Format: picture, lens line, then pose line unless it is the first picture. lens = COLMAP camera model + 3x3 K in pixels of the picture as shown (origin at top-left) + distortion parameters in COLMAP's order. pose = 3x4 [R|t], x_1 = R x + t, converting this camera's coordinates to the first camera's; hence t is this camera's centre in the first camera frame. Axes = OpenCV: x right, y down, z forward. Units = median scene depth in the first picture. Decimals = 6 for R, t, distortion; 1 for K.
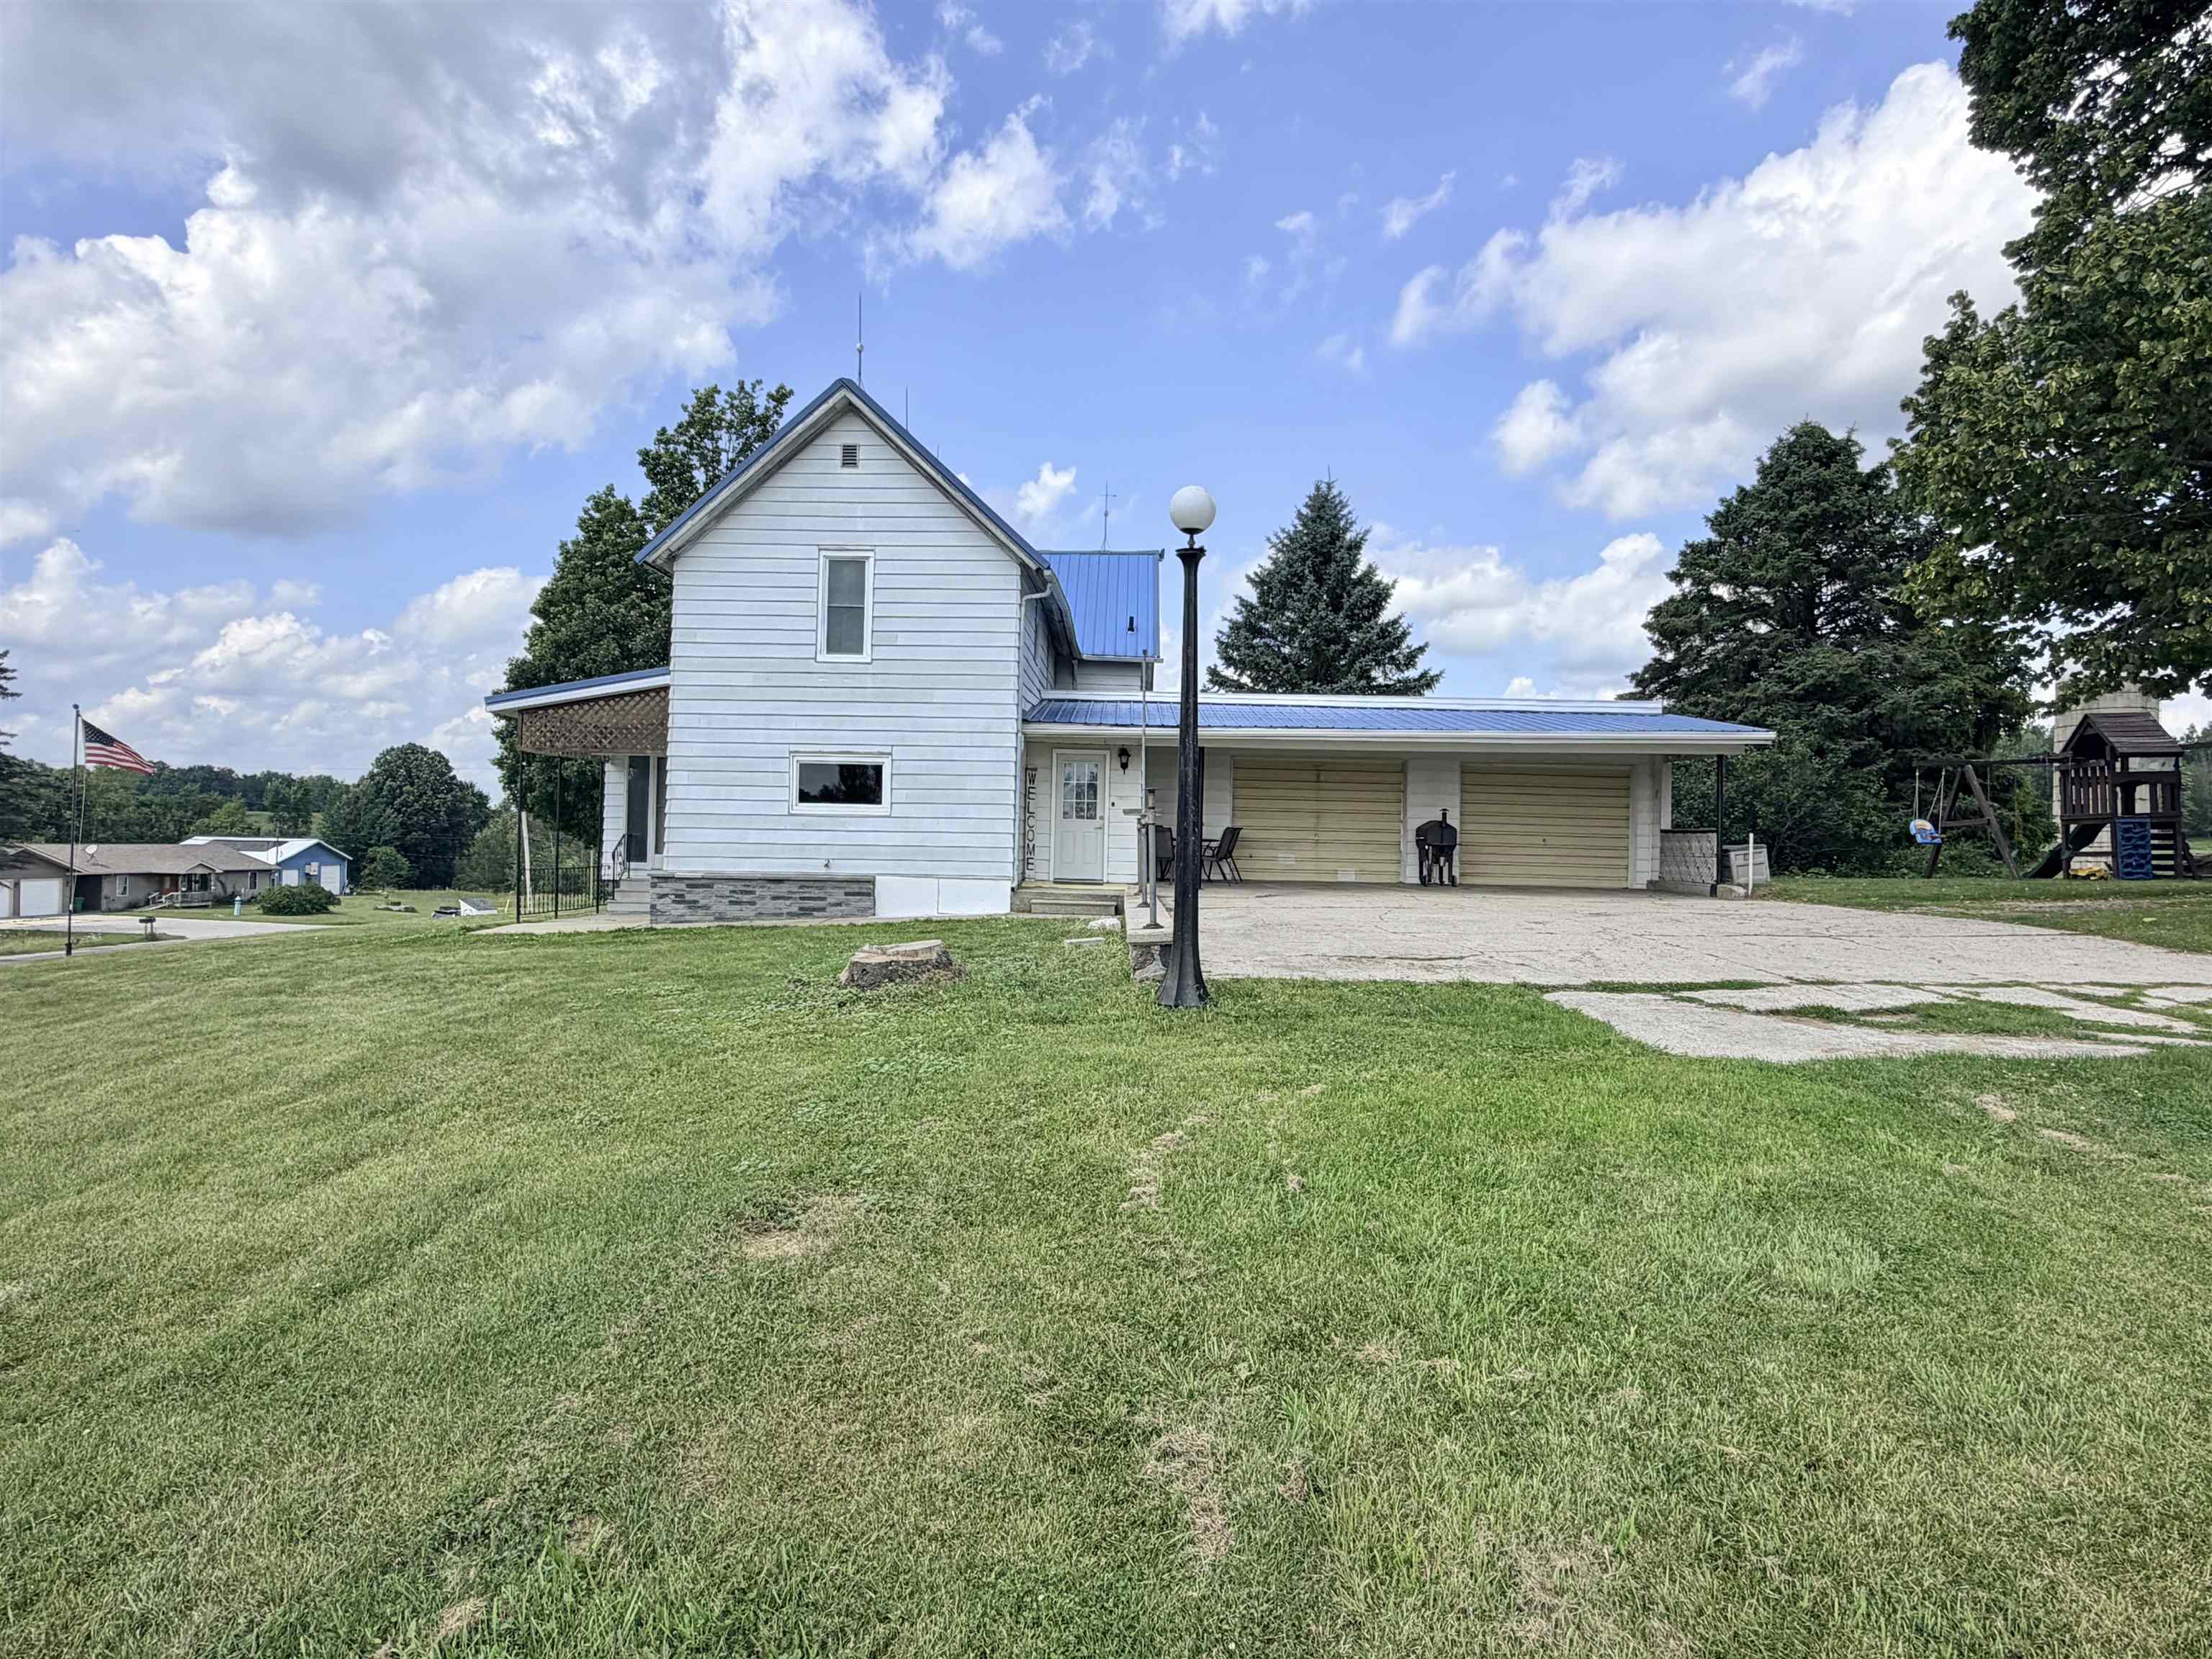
lens RADIAL K [[1303.5, 0, 1106.5], [0, 1303.5, 833.1], [0, 0, 1]] dist [-0.004675, -0.000557]
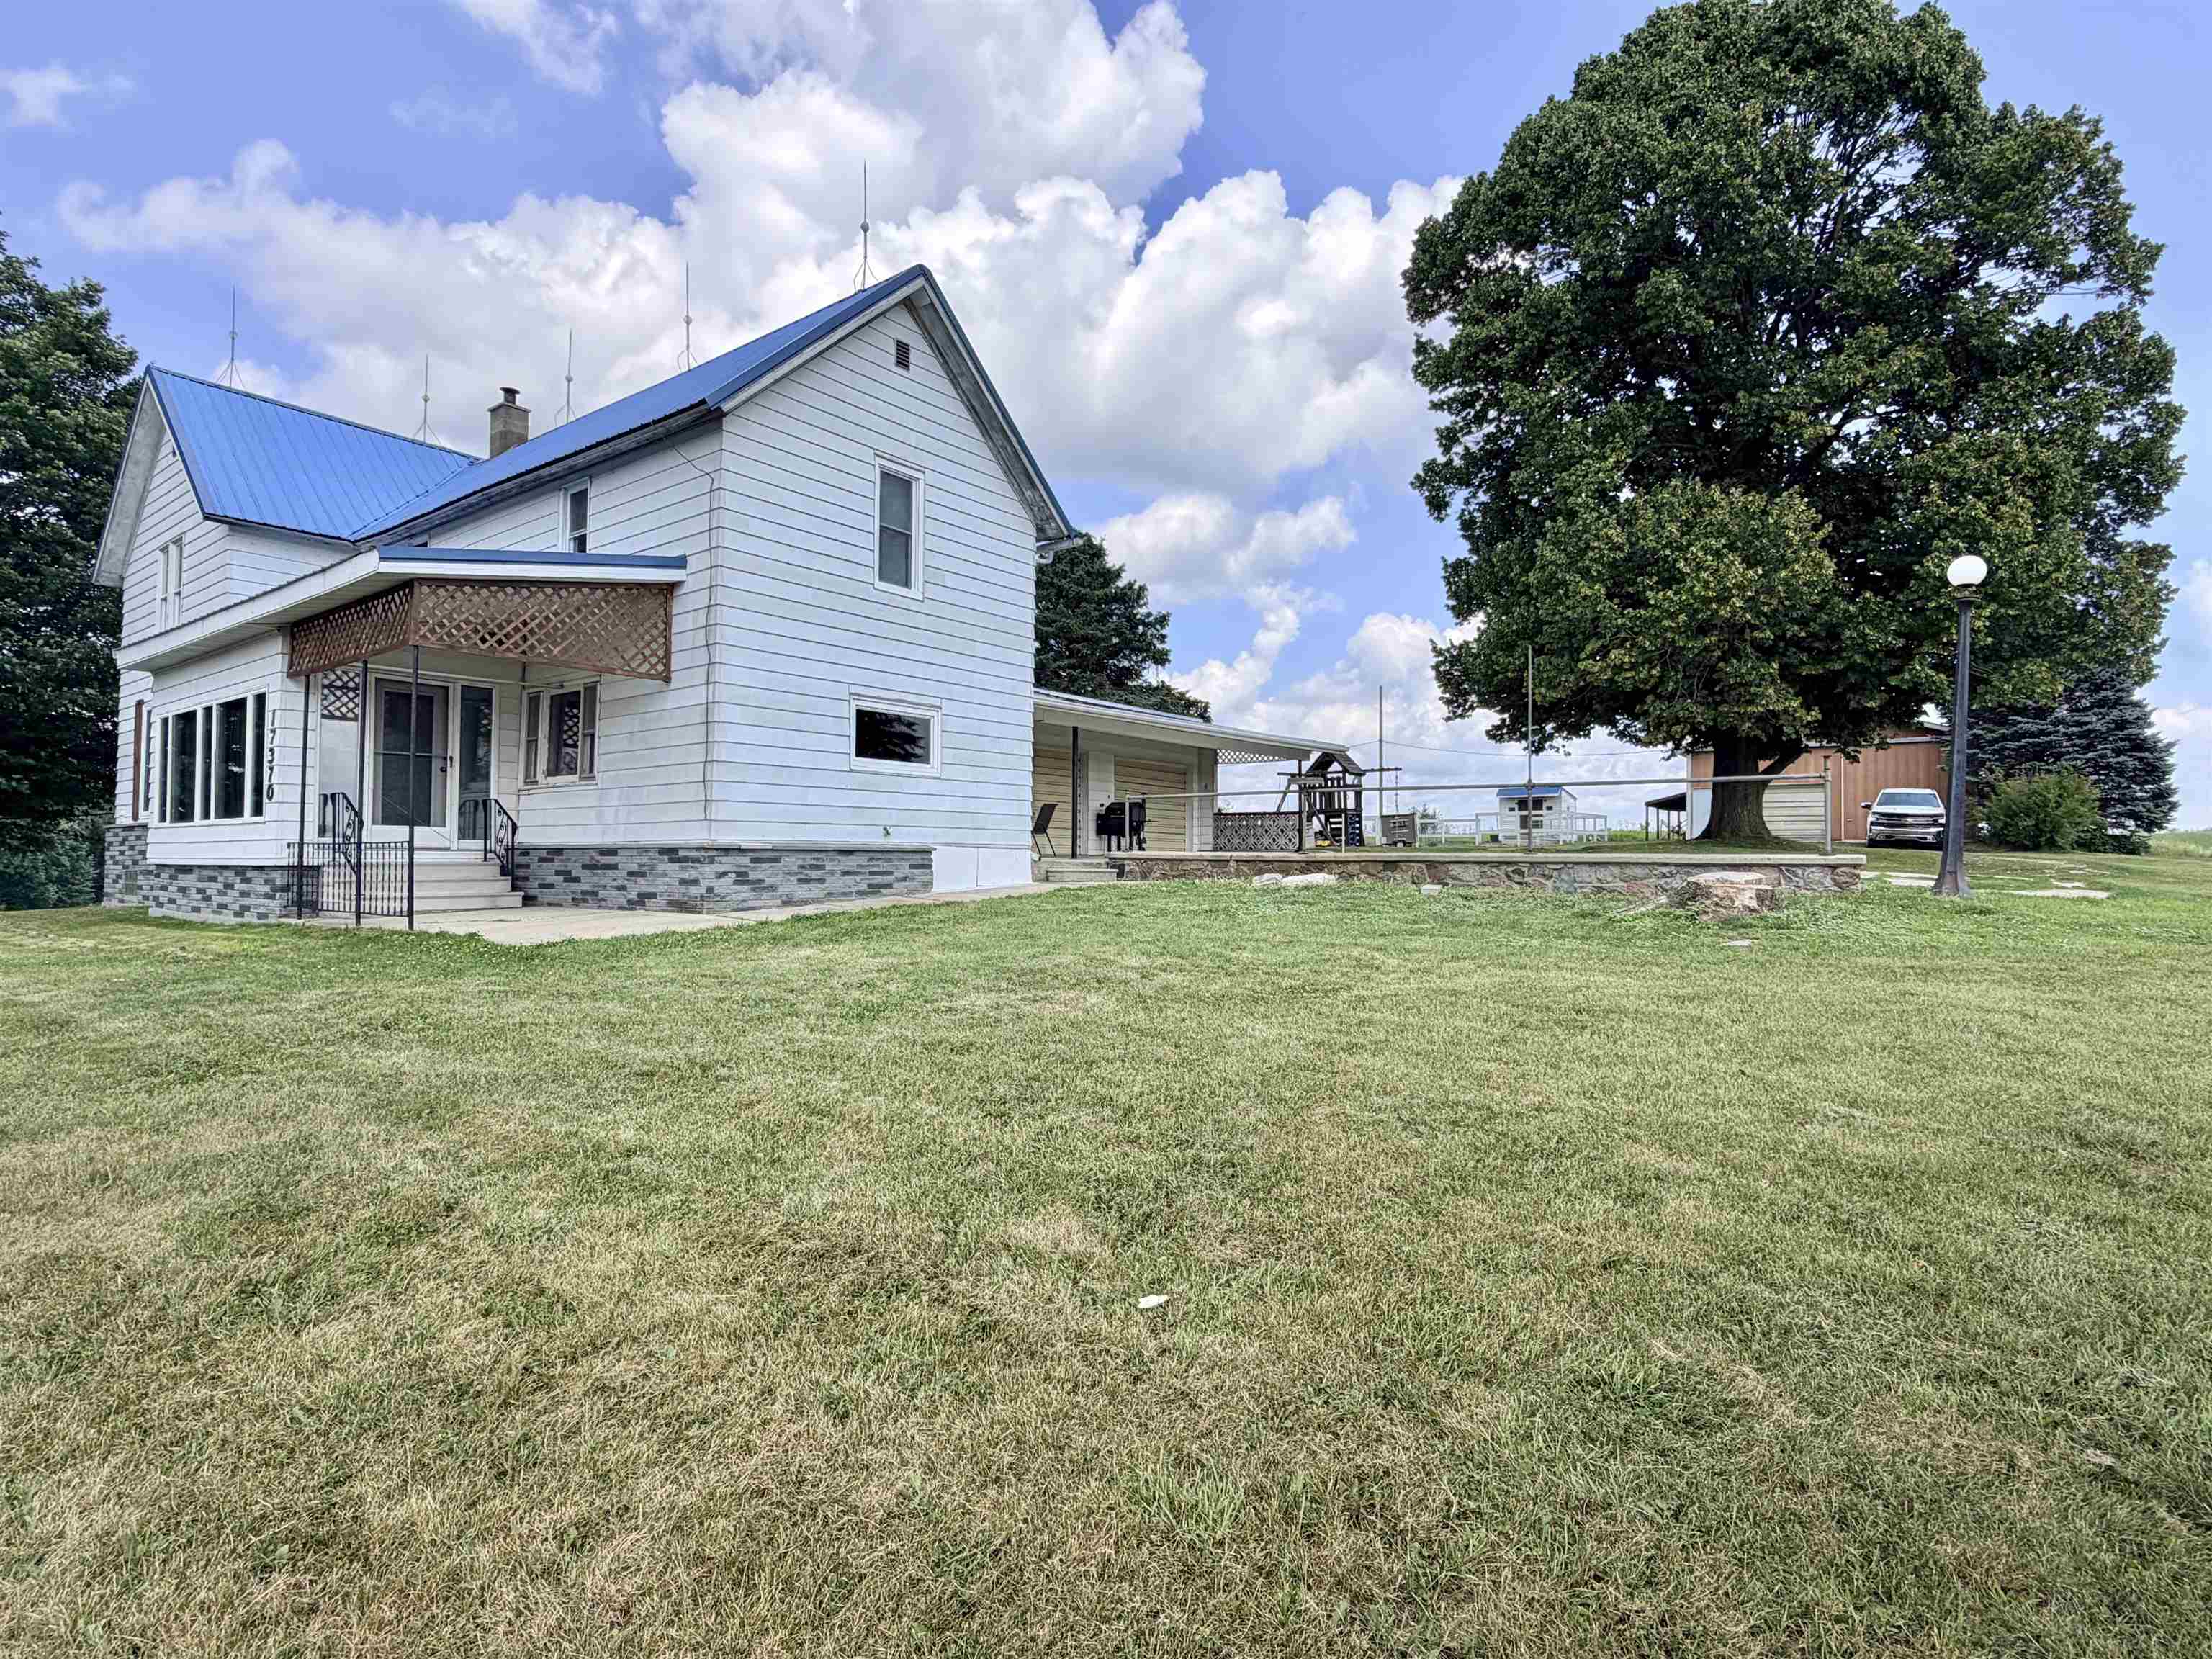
lens RADIAL K [[1139.3, 0, 1104.1], [0, 1139.3, 826.6], [0, 0, 1]] dist [-0.001004, -0.000053]
pose [[0.605915, 0.009943, 0.795467, -0.711602], [-0.000271, 0.999924, -0.012292, 0.029262], [-0.795530, 0.007233, 0.605872, 0.445100]]
